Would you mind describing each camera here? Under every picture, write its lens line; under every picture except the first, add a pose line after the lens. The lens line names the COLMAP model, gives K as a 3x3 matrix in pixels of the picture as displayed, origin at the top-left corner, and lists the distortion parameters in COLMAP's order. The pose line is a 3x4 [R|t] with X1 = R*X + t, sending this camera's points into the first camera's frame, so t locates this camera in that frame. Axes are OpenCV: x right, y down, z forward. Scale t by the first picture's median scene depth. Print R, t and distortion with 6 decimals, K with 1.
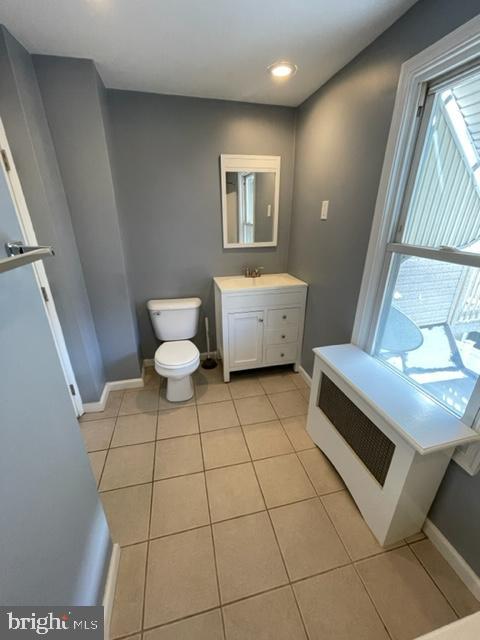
lens RADIAL K [[259.1, 0, 240.0], [0, 259.1, 318.6], [0, 0, 1]] dist [-0.002008, 0.001097]
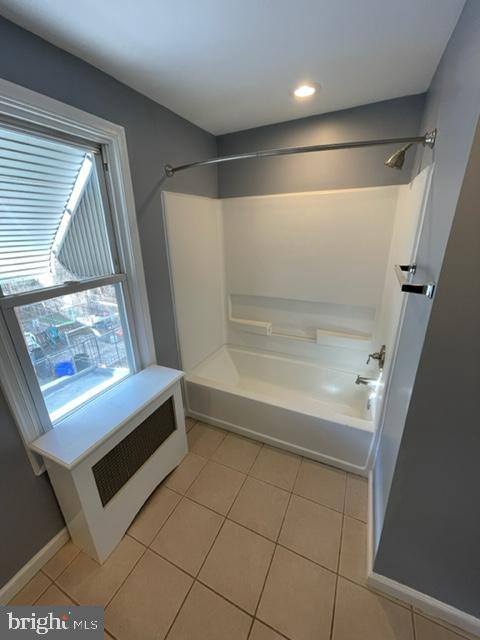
lens RADIAL K [[259.1, 0, 240.0], [0, 259.1, 318.6], [0, 0, 1]] dist [-0.002008, 0.001097]
pose [[-0.775670, -0.197451, 0.599458, -0.392510], [0.256478, 0.769228, 0.585241, -0.475573], [-0.576676, 0.607702, -0.546025, 1.015515]]
